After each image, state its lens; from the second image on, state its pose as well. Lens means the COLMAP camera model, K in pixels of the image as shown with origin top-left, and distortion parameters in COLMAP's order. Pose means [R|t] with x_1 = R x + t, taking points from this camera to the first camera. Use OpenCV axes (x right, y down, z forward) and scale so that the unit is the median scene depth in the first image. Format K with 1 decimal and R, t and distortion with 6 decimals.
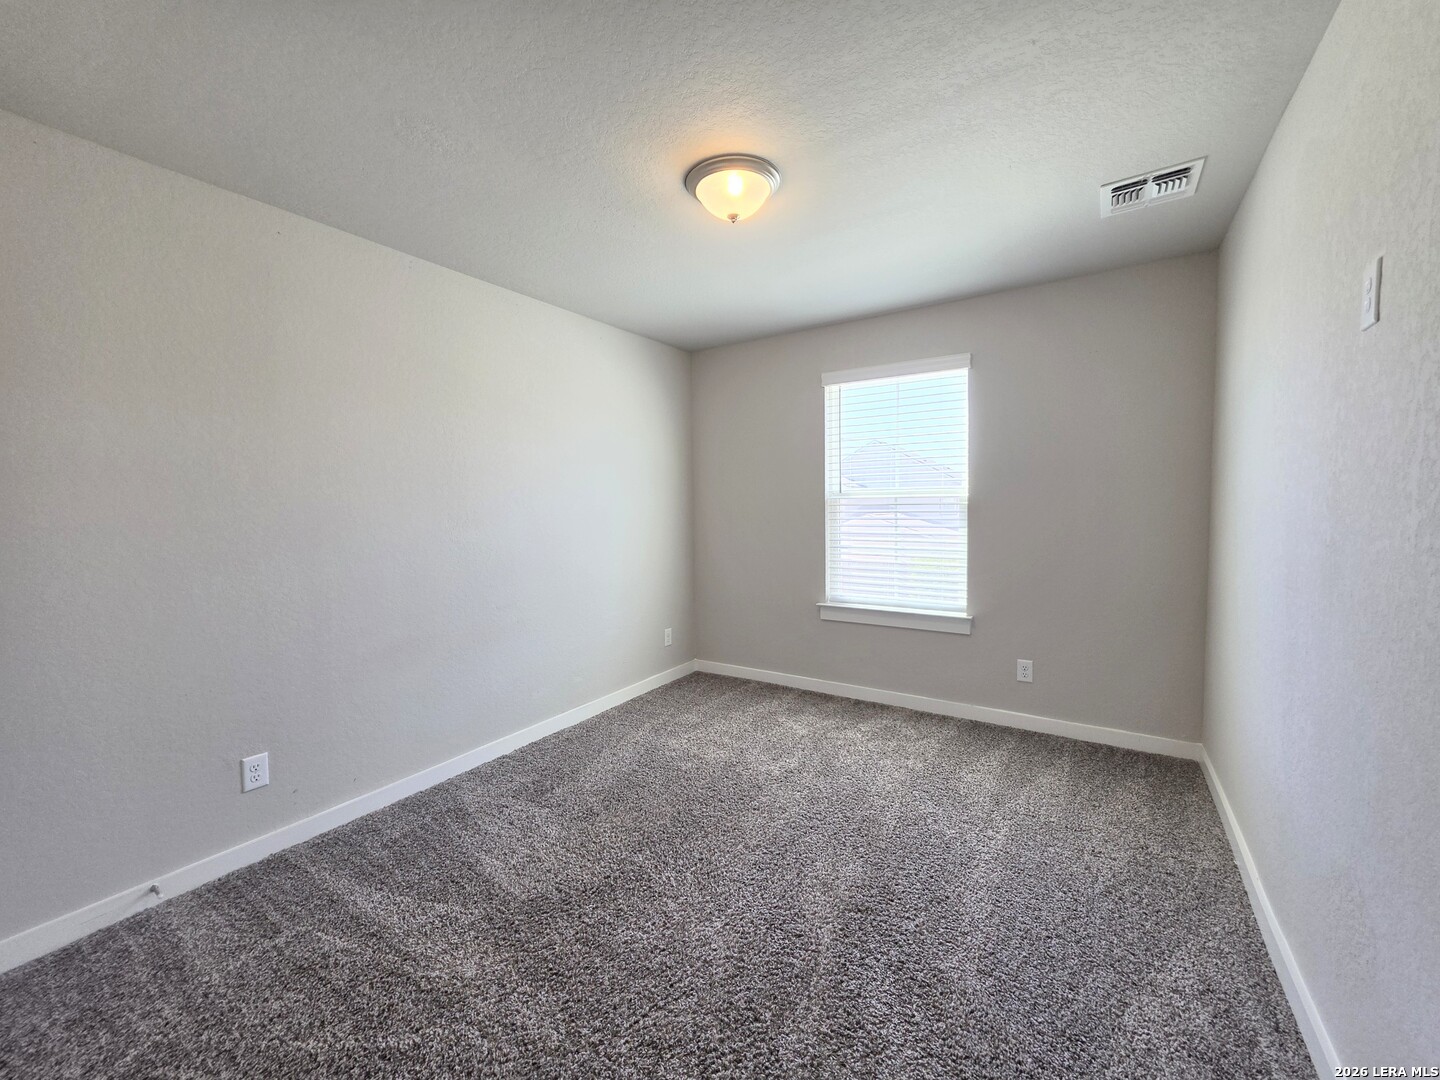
lens RADIAL K [[583.0, 0, 720.4], [0, 583.0, 535.0], [0, 0, 1]] dist [-0.002500, 0.000099]
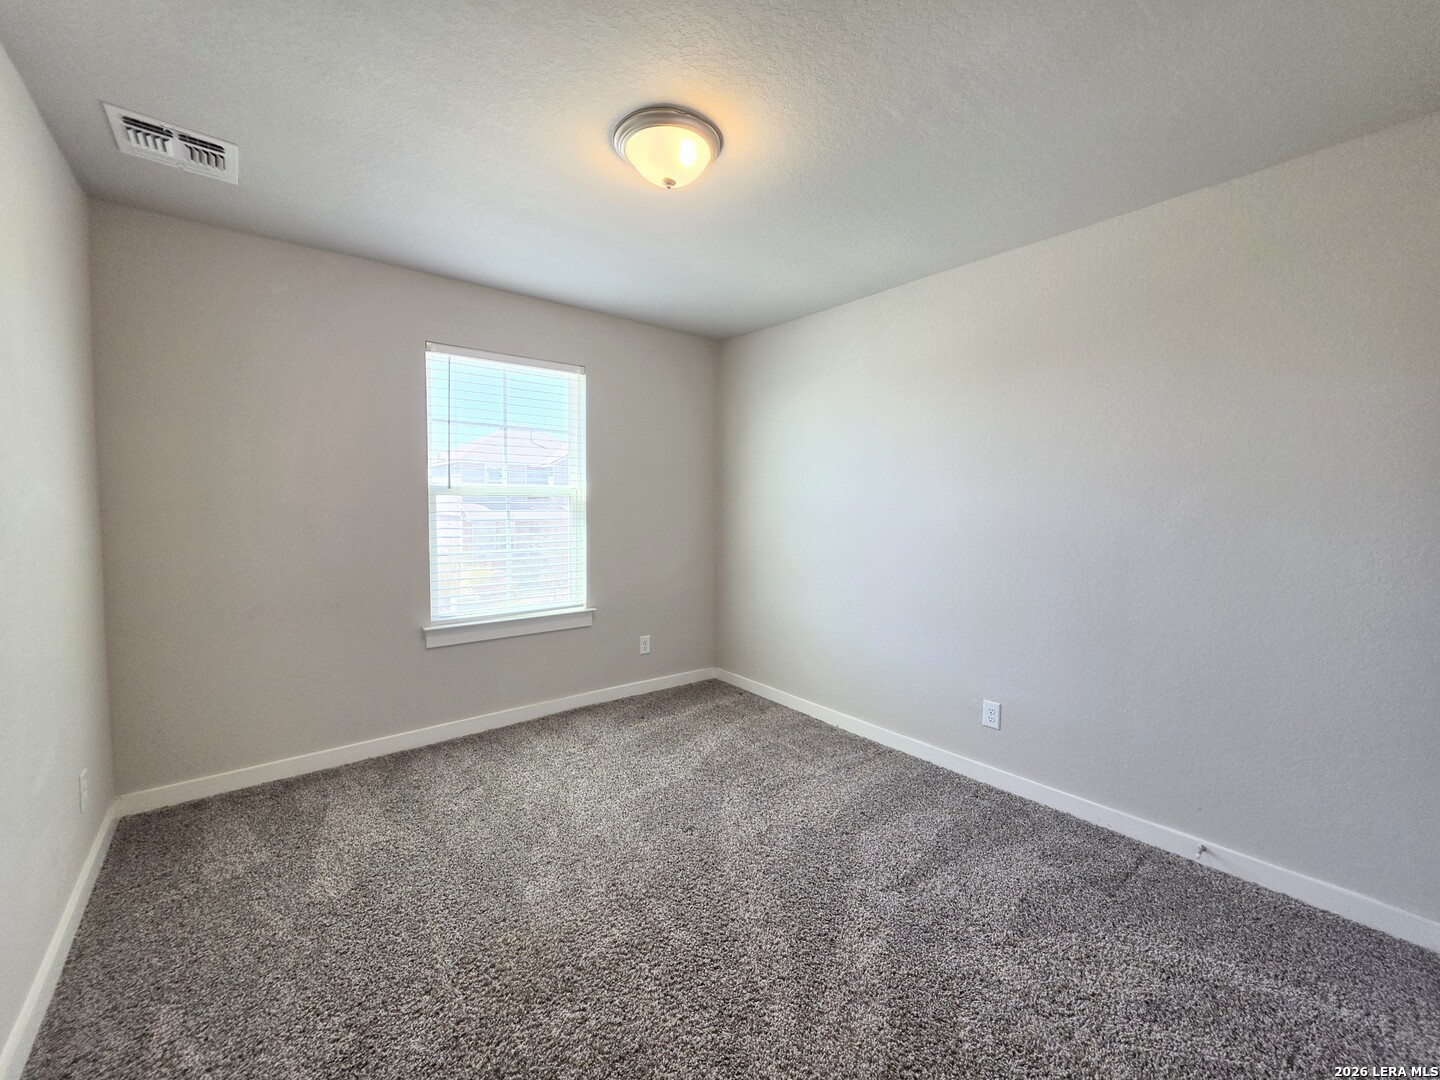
lens RADIAL K [[584.3, 0, 720.0], [0, 584.3, 540.0], [0, 0, 1]] dist [-0.003392, 0.000021]
pose [[0.316603, -0.047476, 0.947369, -0.505310], [0.037028, 0.998604, 0.037669, -0.018376], [-0.947835, 0.023153, 0.317918, 0.428145]]
